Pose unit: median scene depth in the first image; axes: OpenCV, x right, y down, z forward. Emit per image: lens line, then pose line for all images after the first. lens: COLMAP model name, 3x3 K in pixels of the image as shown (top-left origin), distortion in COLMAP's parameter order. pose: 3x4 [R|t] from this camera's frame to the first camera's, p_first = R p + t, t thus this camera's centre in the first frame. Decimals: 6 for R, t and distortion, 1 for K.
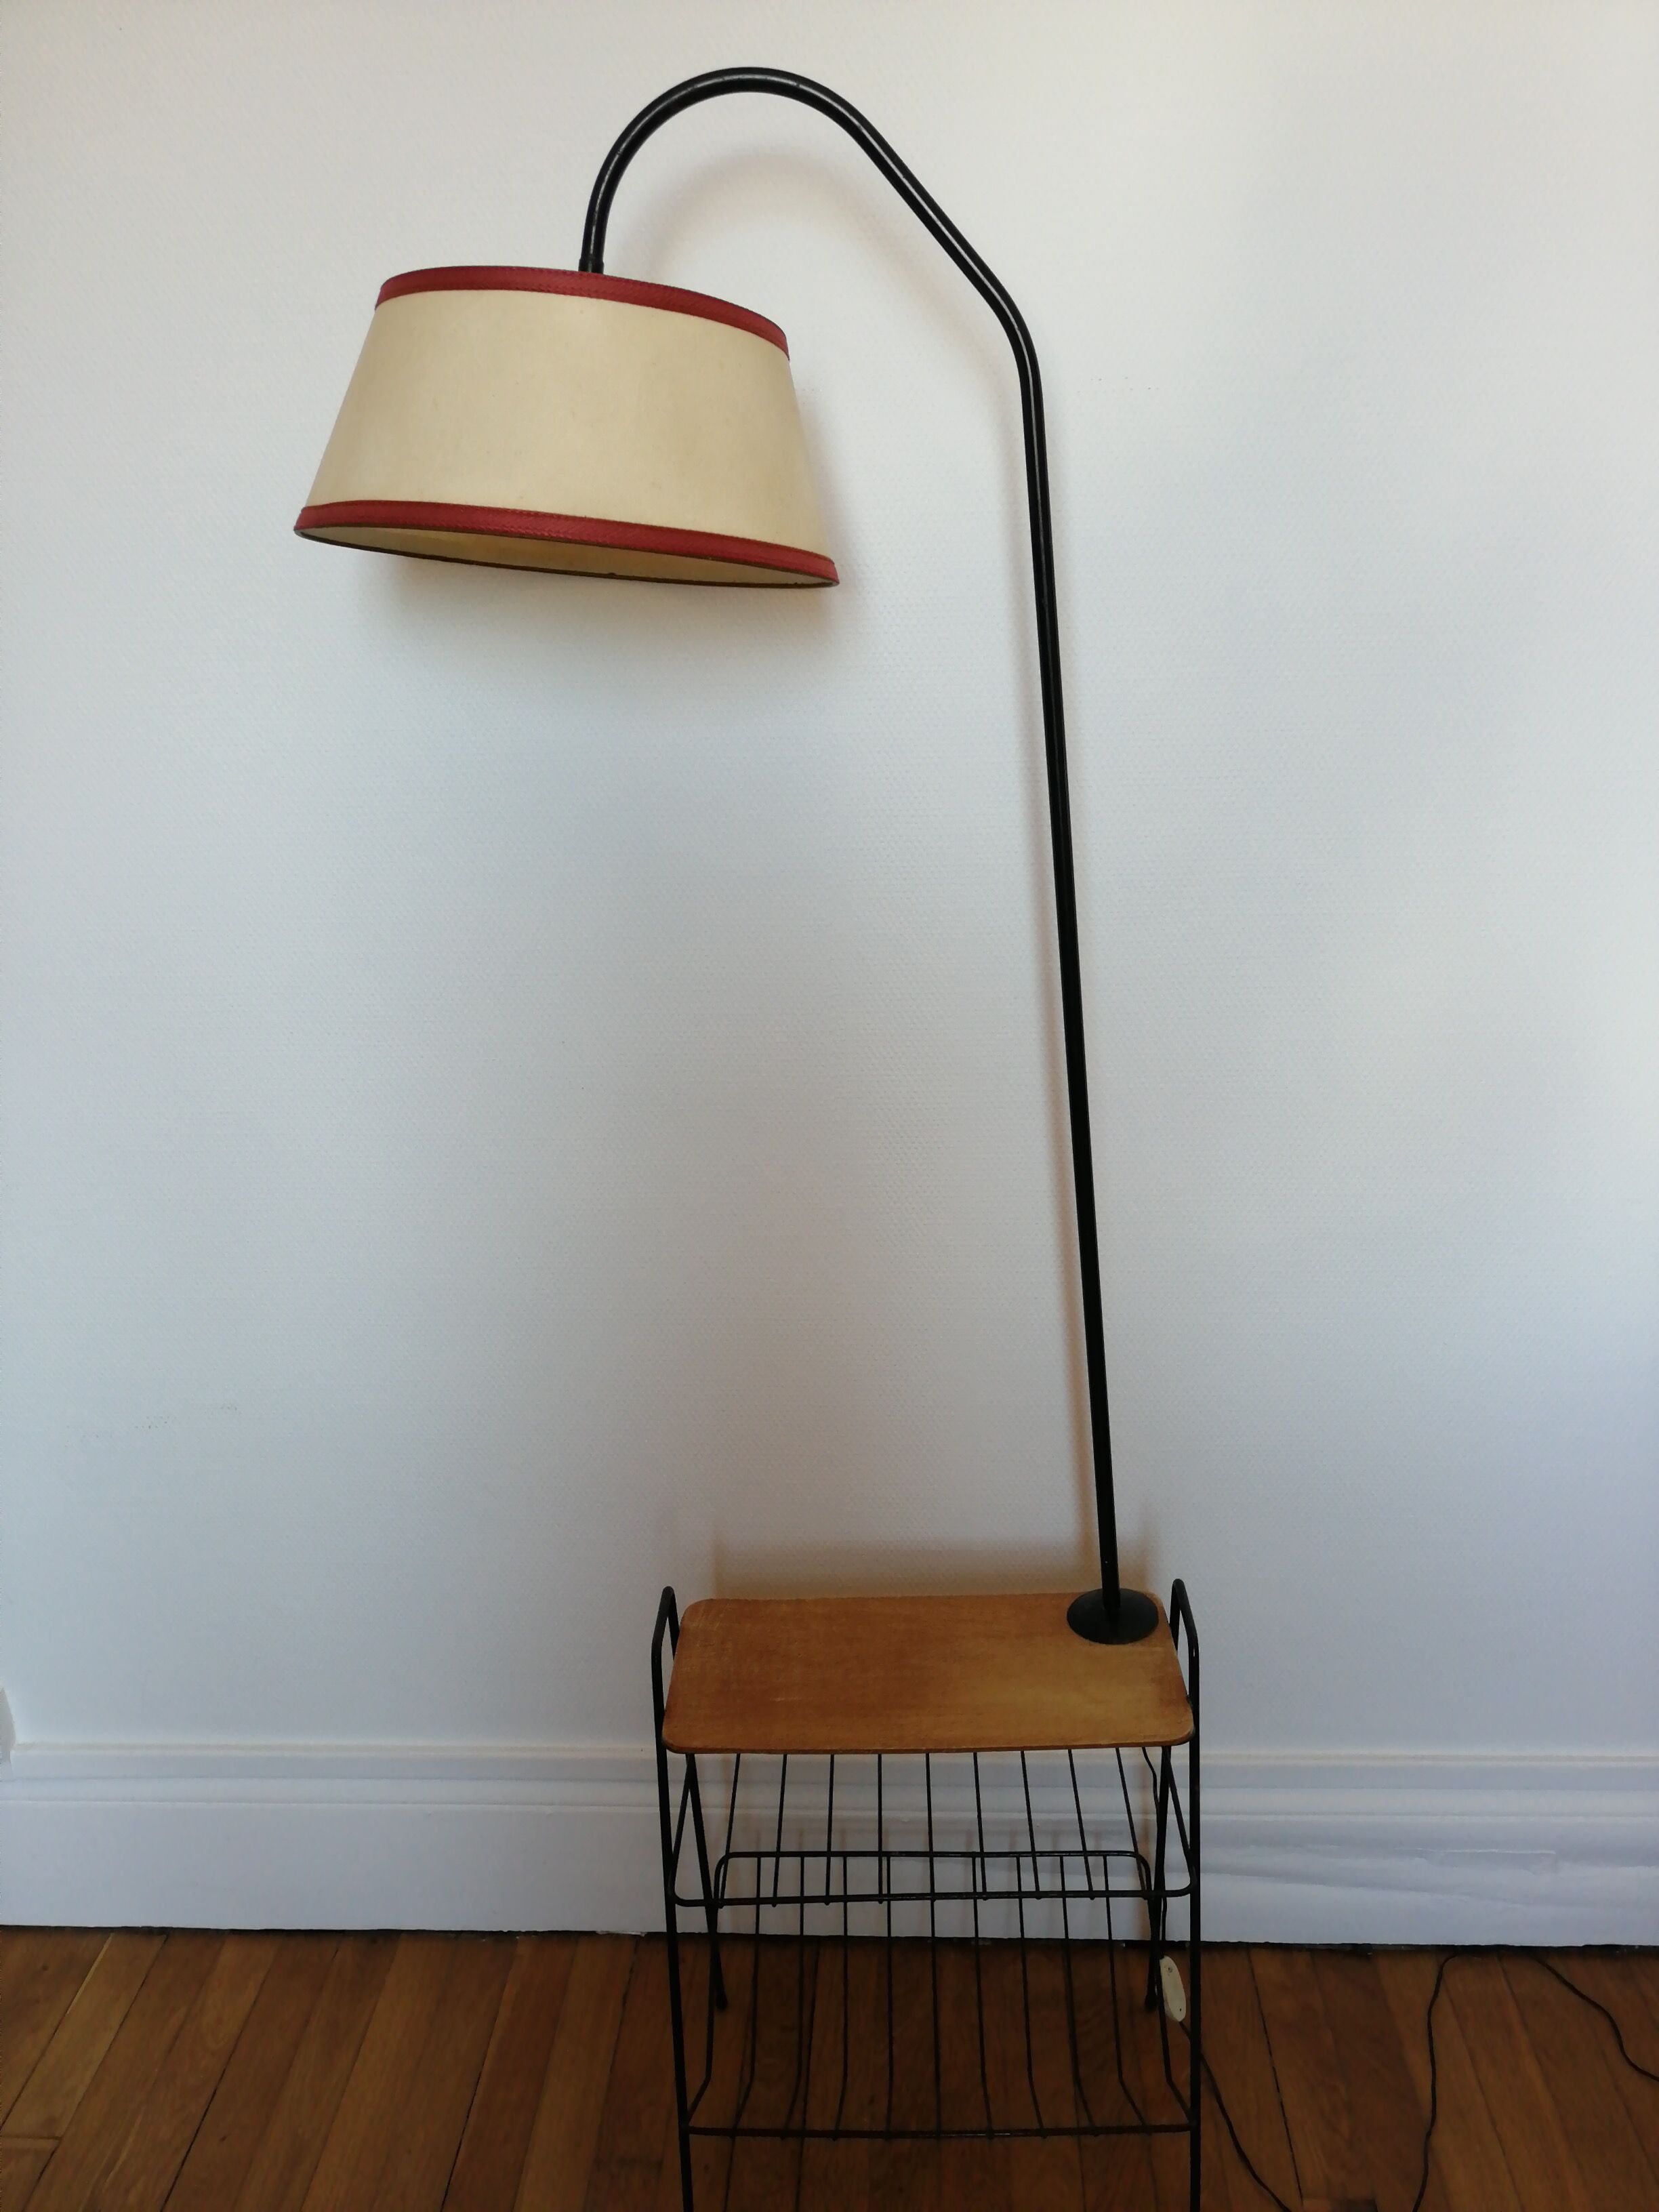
lens RADIAL K [[1755.2, 0, 829.5], [0, 1755.2, 1106.0], [0, 0, 1]] dist [0.010081, -0.042191]
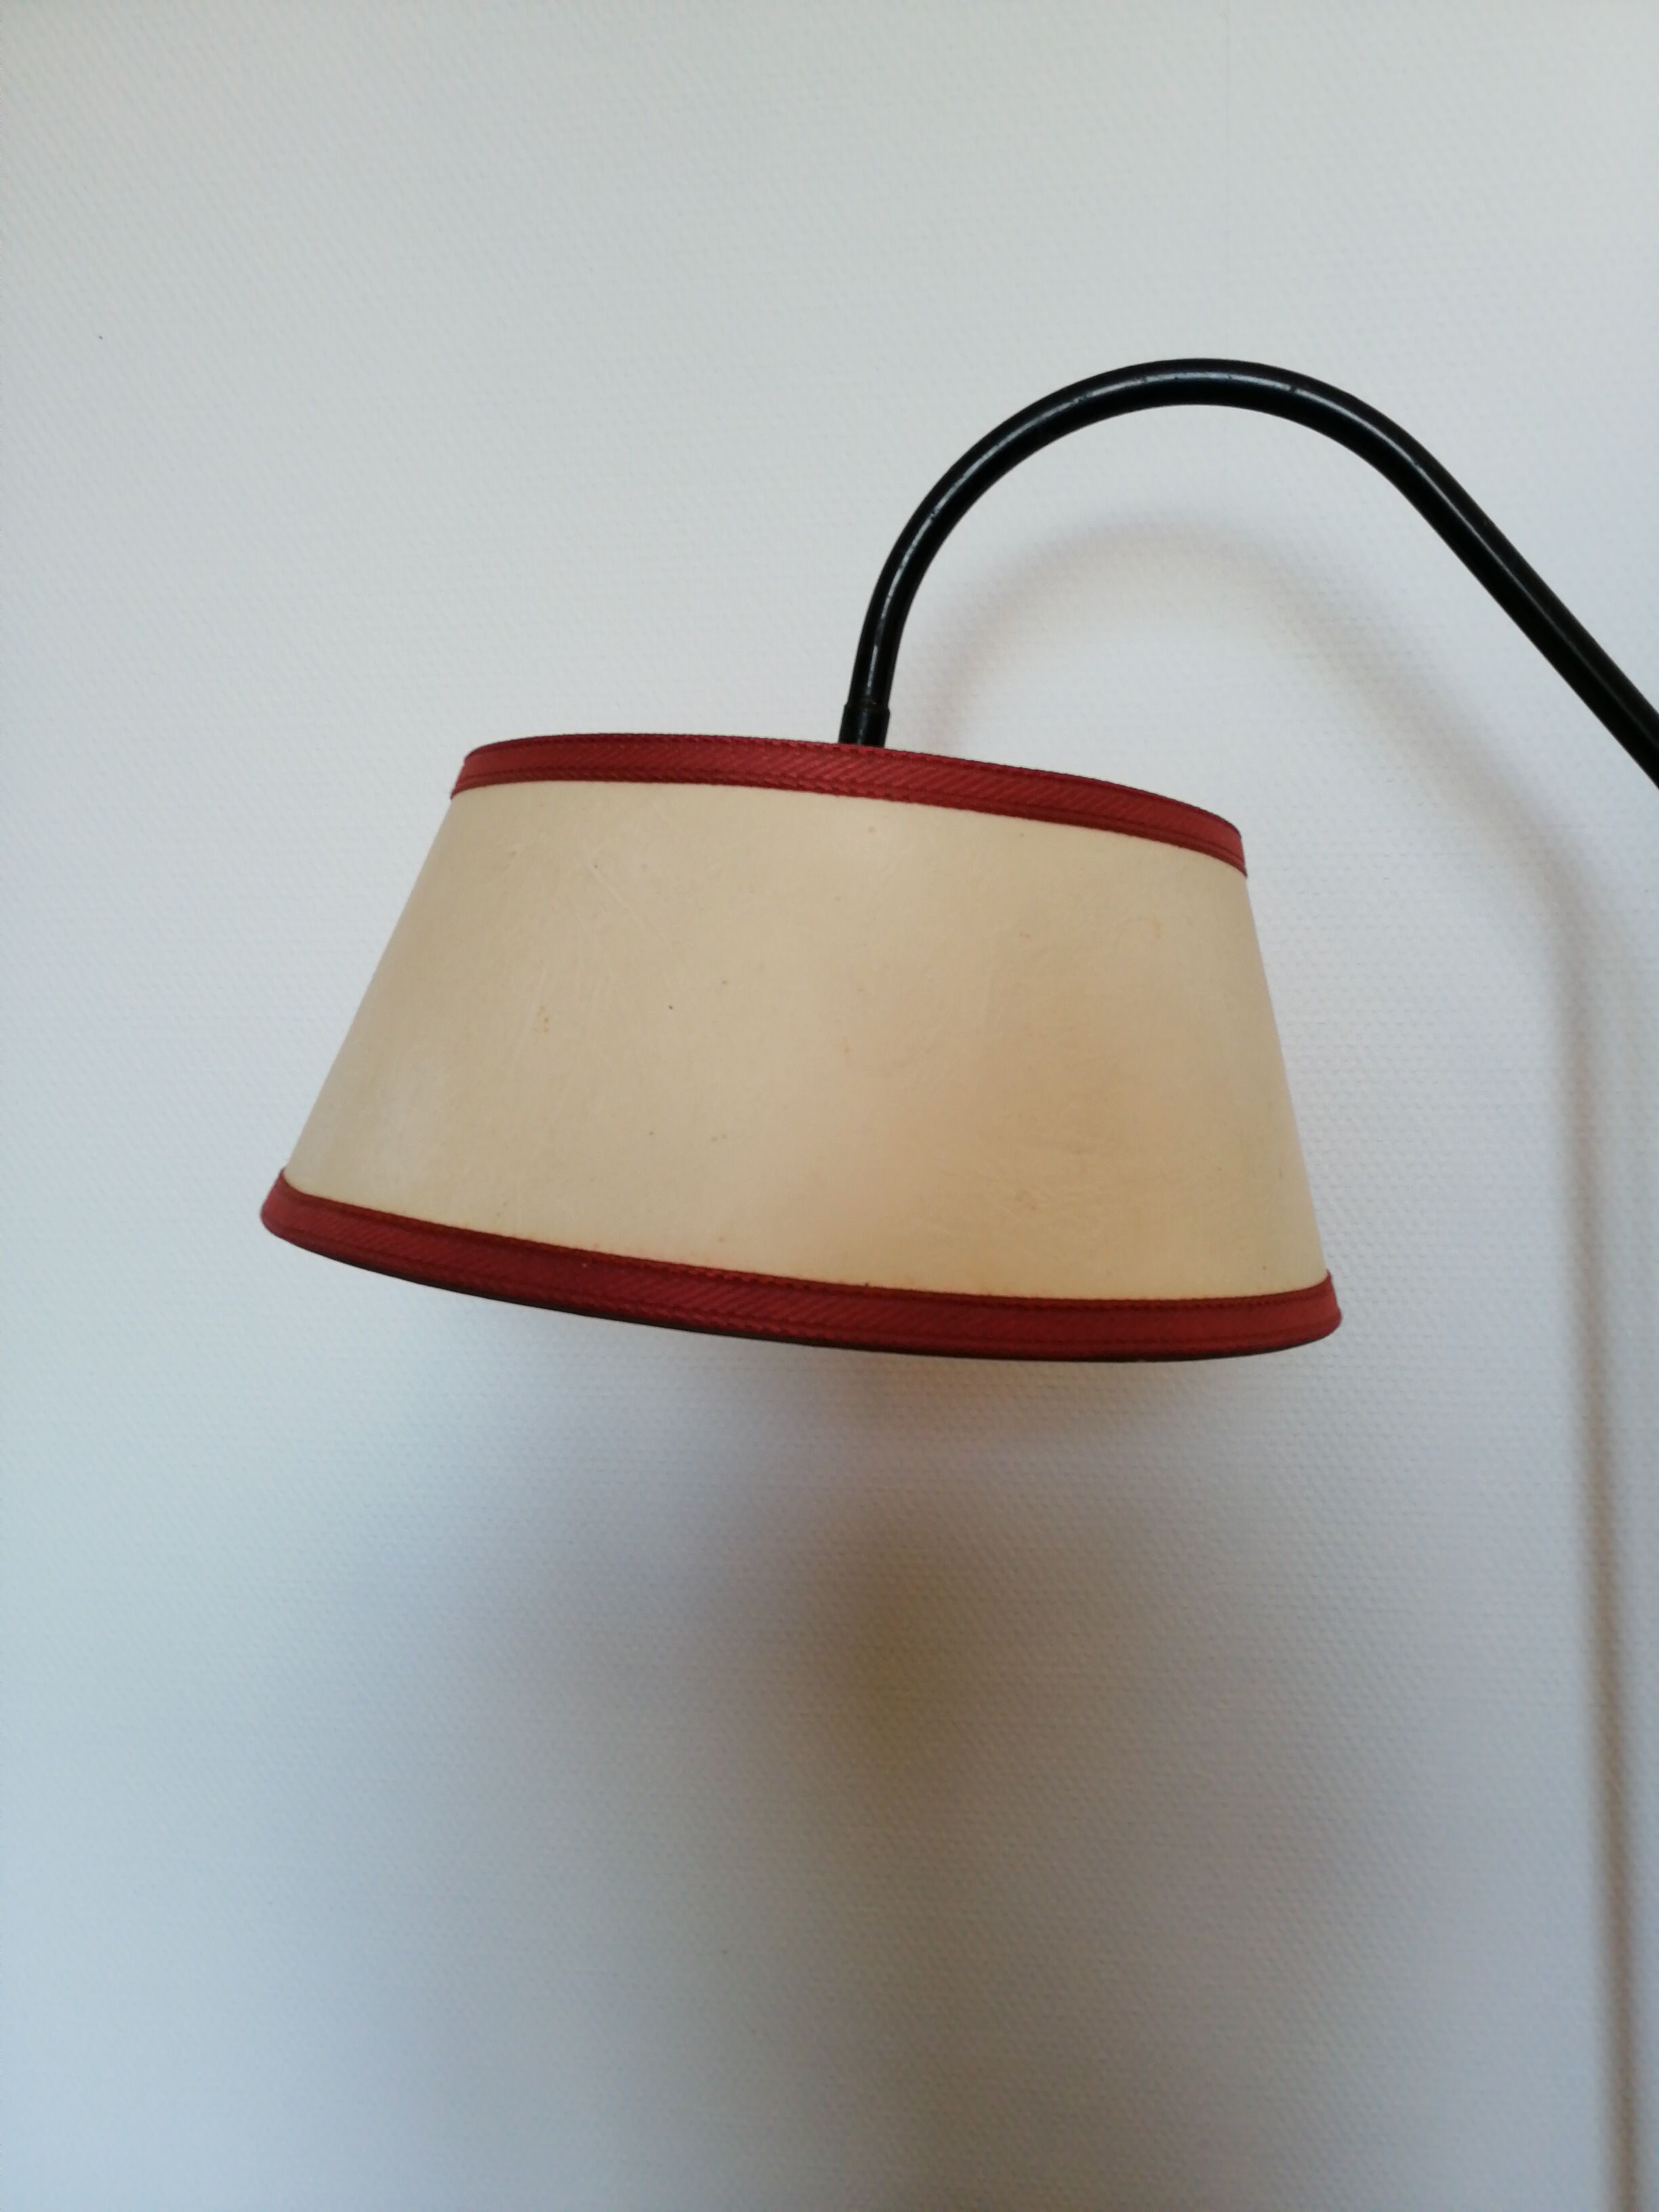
lens RADIAL K [[1763.6, 0, 836.9], [0, 1763.6, 1125.7], [0, 0, 1]] dist [-0.000510, -0.017113]
pose [[0.998889, 0.006190, -0.046718, -0.076856], [-0.016324, 0.975410, -0.219794, -0.168301], [0.044208, 0.220312, 0.974427, 0.347793]]
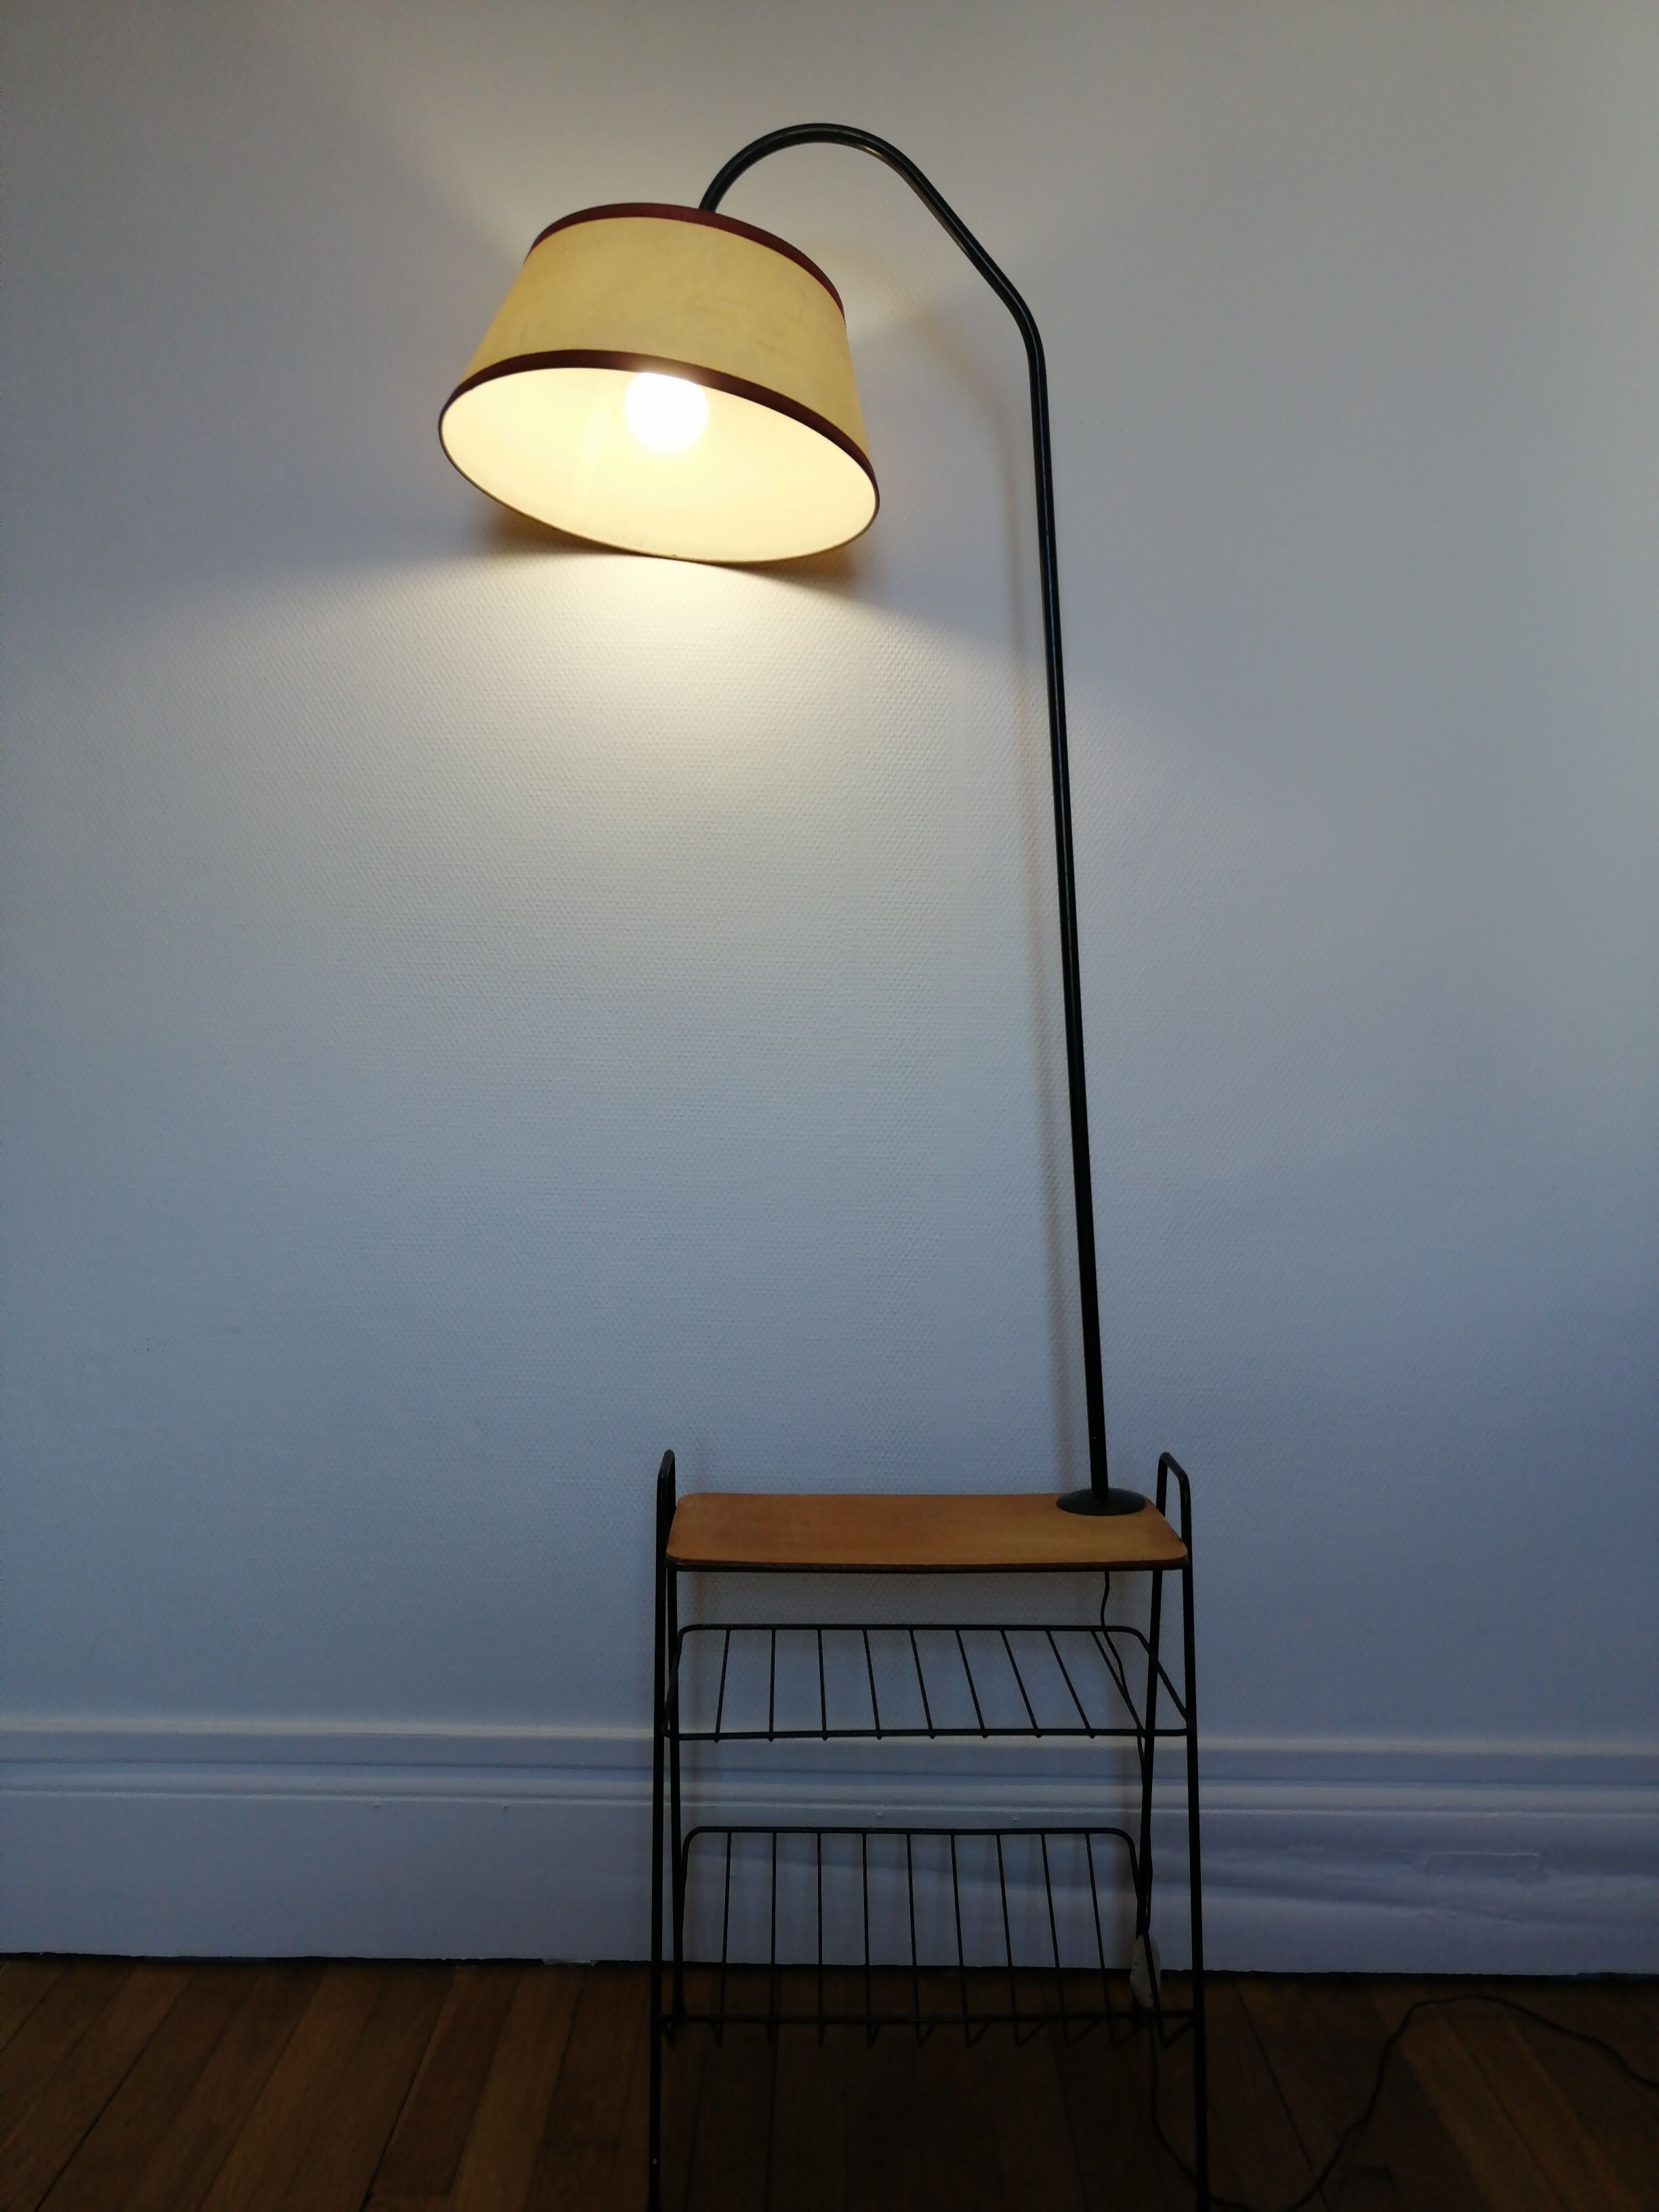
lens RADIAL K [[1755.2, 0, 829.5], [0, 1755.2, 1106.0], [0, 0, 1]] dist [0.010081, -0.042191]
pose [[0.997724, 0.044067, 0.051041, -0.054171], [-0.027938, 0.959040, -0.281888, 0.330375], [-0.061372, 0.279821, 0.958089, -0.033545]]
